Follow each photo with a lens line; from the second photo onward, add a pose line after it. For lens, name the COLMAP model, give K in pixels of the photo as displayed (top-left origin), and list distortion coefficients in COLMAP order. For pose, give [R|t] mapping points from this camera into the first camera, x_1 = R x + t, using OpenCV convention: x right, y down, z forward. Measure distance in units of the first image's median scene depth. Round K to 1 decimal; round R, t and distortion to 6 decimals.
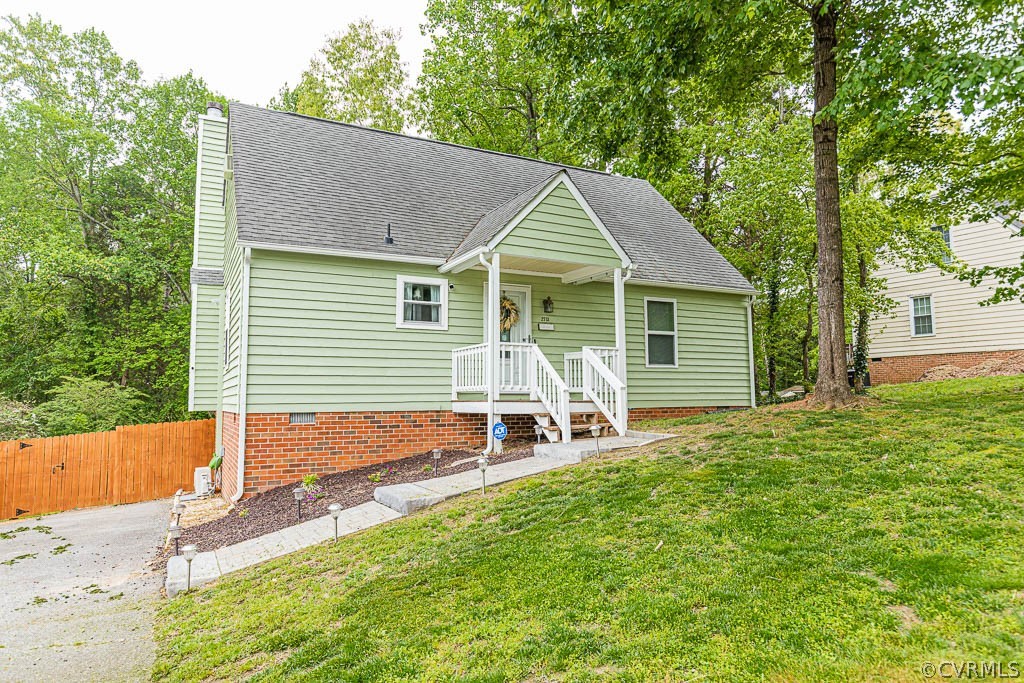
lens RADIAL K [[658.1, 0, 512.6], [0, 658.1, 345.2], [0, 0, 1]] dist [0.007965, -0.011496]
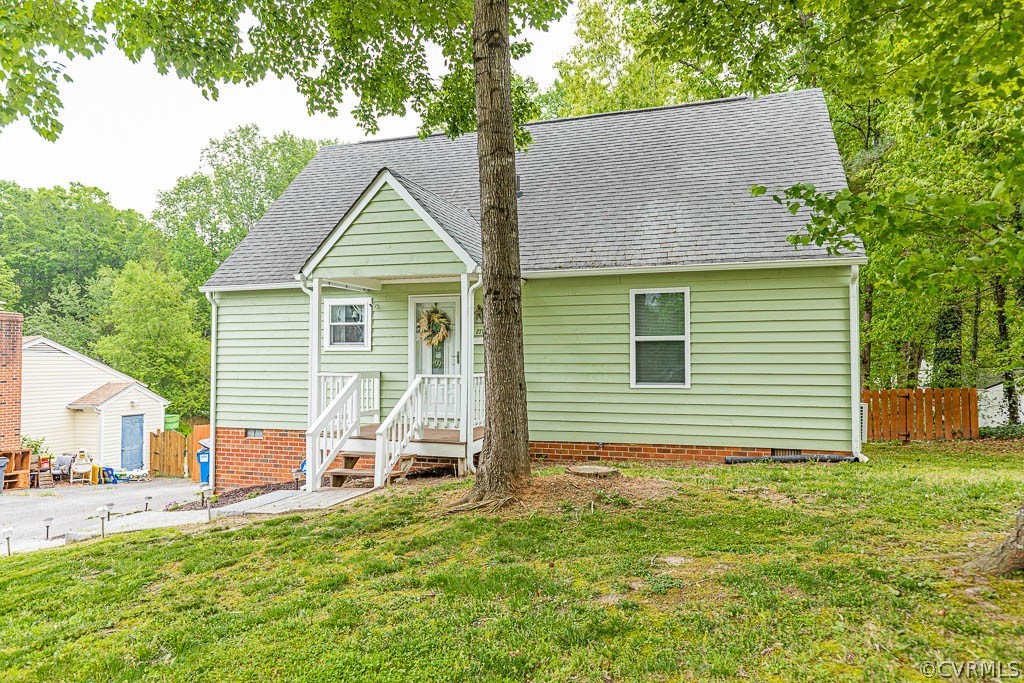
lens RADIAL K [[658.1, 0, 505.5], [0, 658.1, 345.7], [0, 0, 1]] dist [0.007965, -0.011496]
pose [[0.694831, -0.008547, -0.719122, 0.754785], [0.056957, 0.997443, 0.043178, -0.062086], [0.716914, -0.070960, 0.693541, 0.481297]]
